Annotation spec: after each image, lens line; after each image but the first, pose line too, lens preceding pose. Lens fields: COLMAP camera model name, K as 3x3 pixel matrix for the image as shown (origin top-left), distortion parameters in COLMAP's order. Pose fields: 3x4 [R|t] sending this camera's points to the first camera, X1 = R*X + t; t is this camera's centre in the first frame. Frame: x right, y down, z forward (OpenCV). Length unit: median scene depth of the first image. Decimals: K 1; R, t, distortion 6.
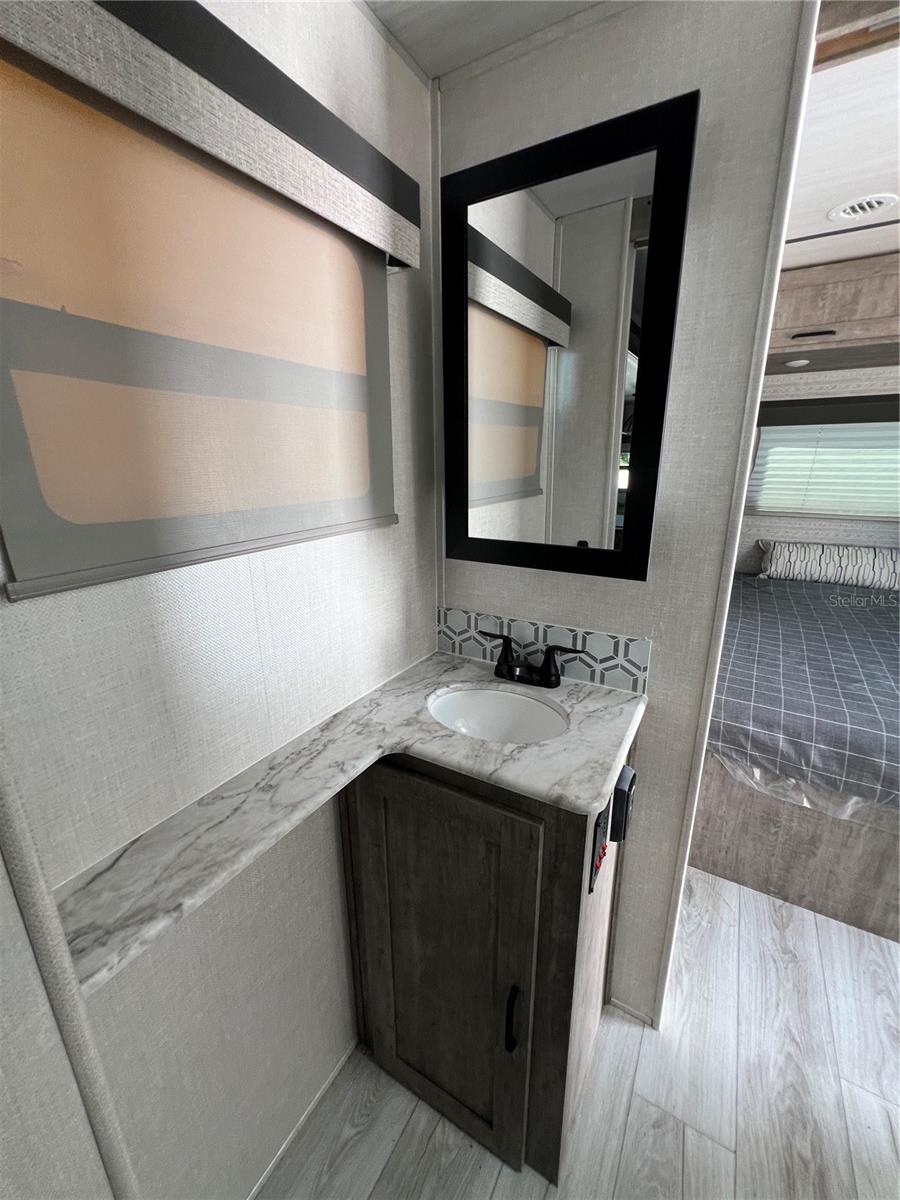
lens RADIAL K [[481.9, 0, 450.0], [0, 481.9, 600.0], [0, 0, 1]] dist [-0.001340, 0.000084]
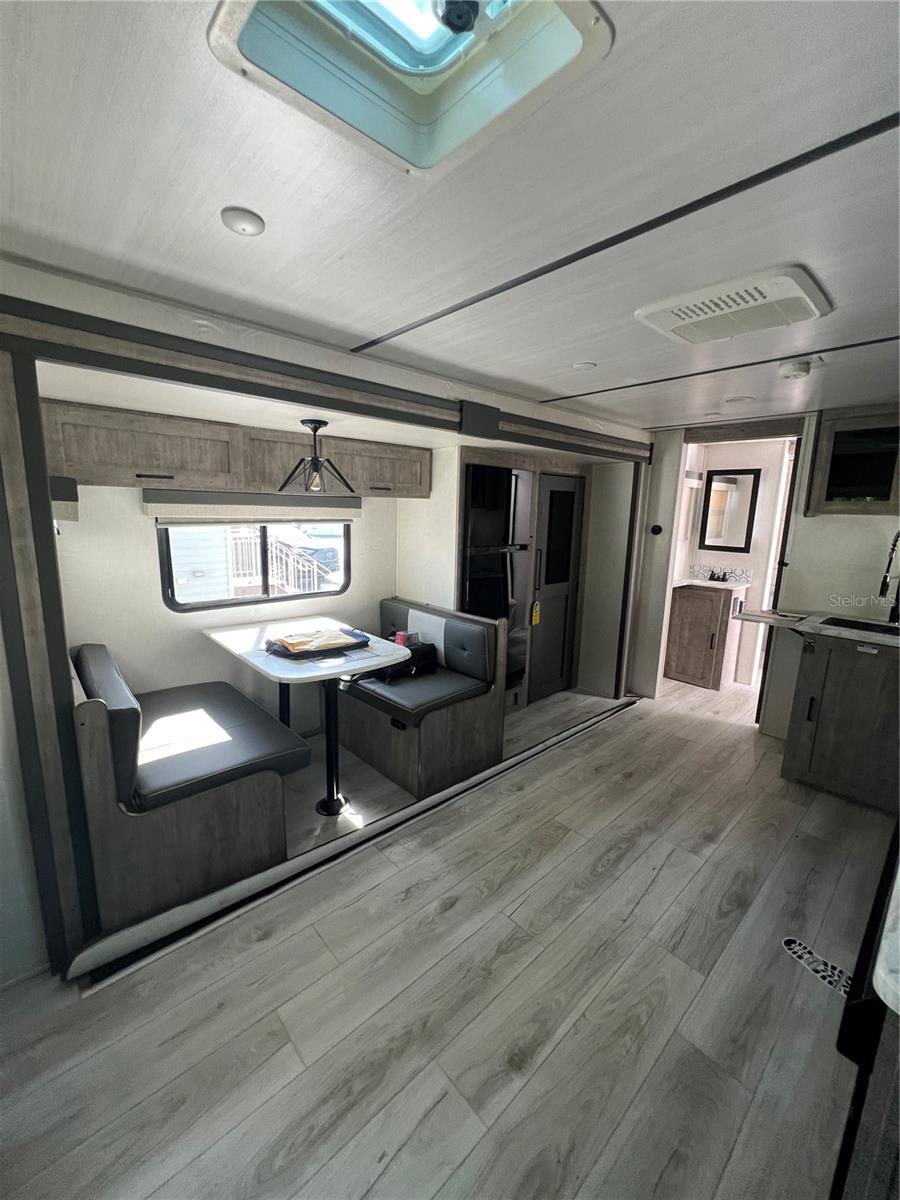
lens RADIAL K [[481.9, 0, 450.0], [0, 481.9, 600.0], [0, 0, 1]] dist [-0.001340, 0.000084]
pose [[0.956889, 0.088963, -0.276493, -1.145337], [-0.116955, 0.989370, -0.086425, 1.255639], [0.265865, 0.115036, 0.957122, -4.594432]]
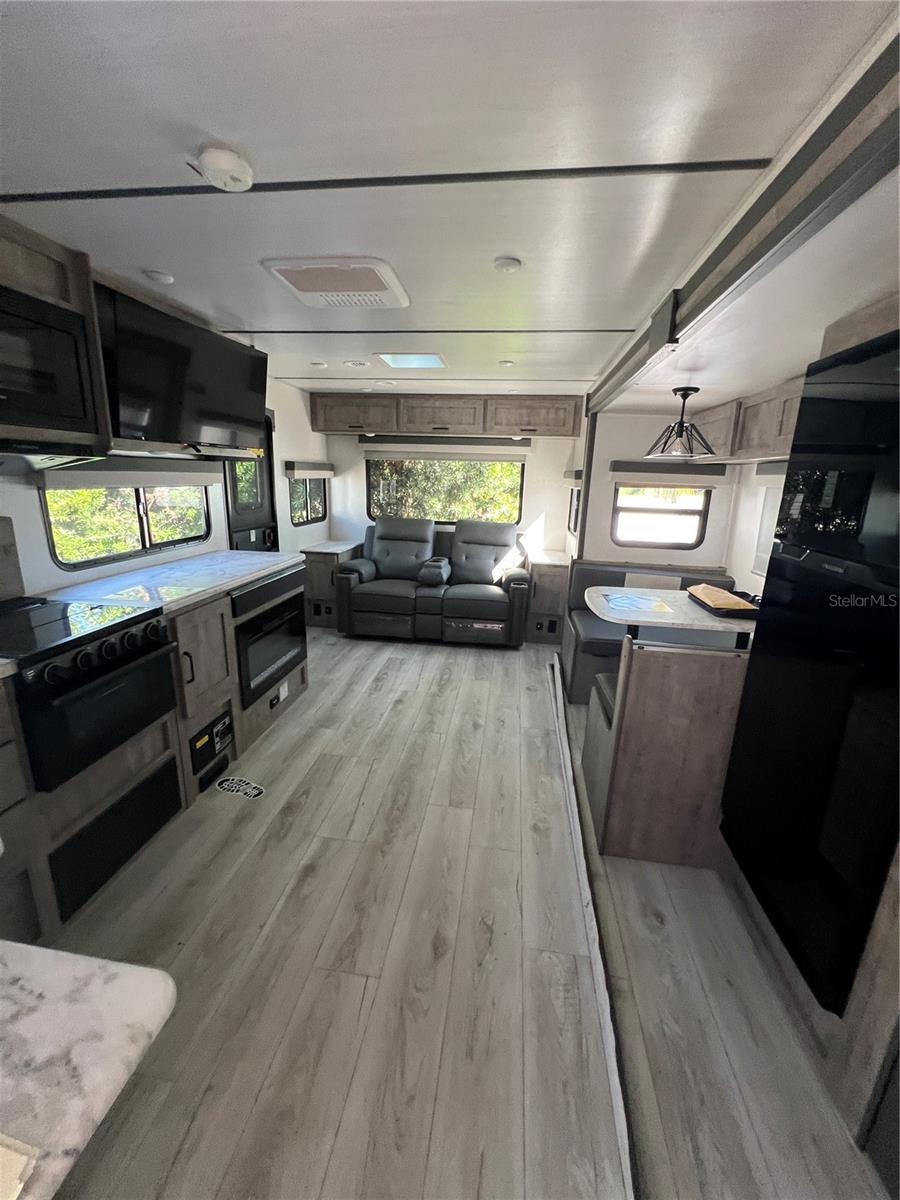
lens RADIAL K [[482.4, 0, 450.2], [0, 482.4, 594.7], [0, 0, 1]] dist [0.000158, 0.000138]
pose [[-0.920336, 0.078331, -0.383205, -0.209464], [-0.128208, 0.865195, 0.484769, -0.024925], [0.369519, 0.495280, -0.786227, -0.042740]]
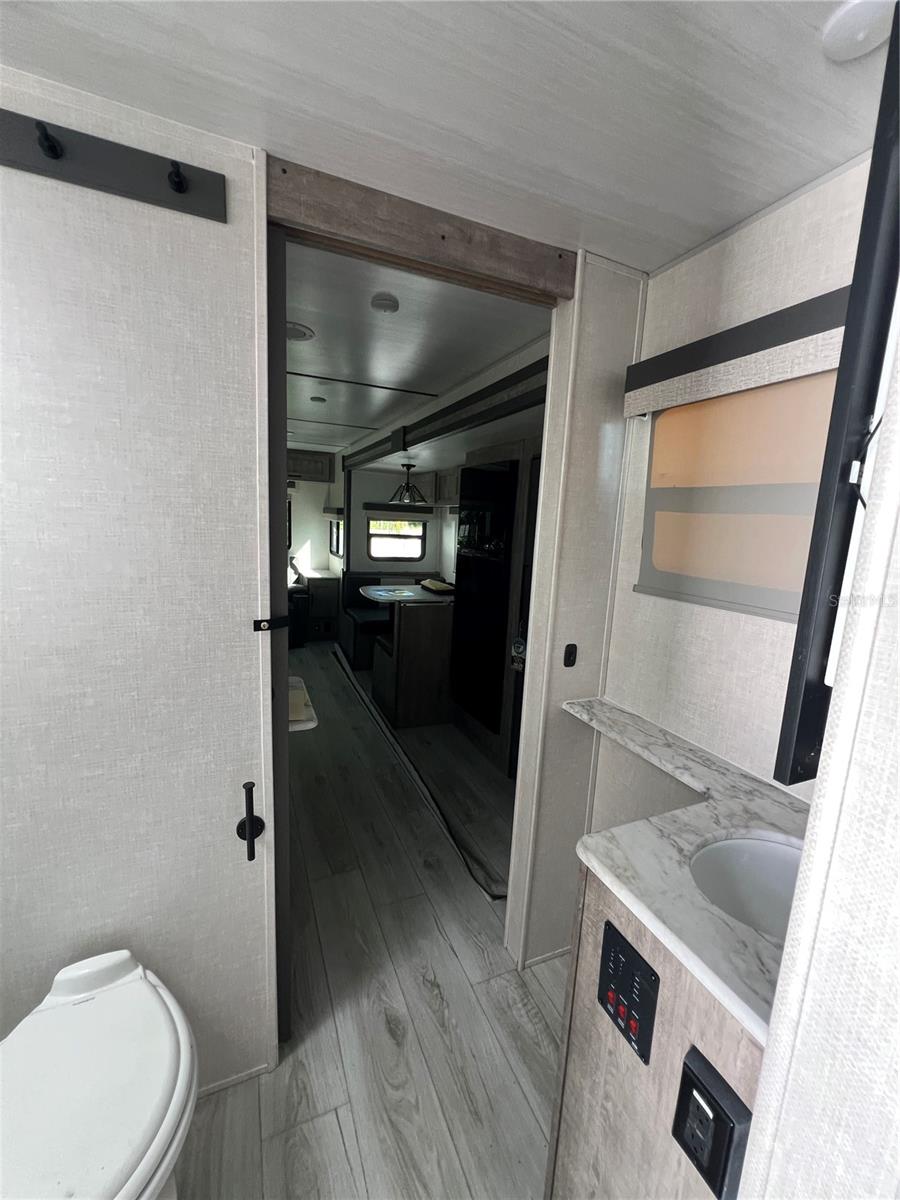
lens RADIAL K [[481.9, 0, 450.0], [0, 481.9, 600.0], [0, 0, 1]] dist [-0.001340, 0.000084]
pose [[-0.585637, 0.120417, -0.801579, 1.166522], [-0.264700, 0.906278, 0.329537, -0.351954], [0.766135, 0.405167, -0.498875, 0.957652]]
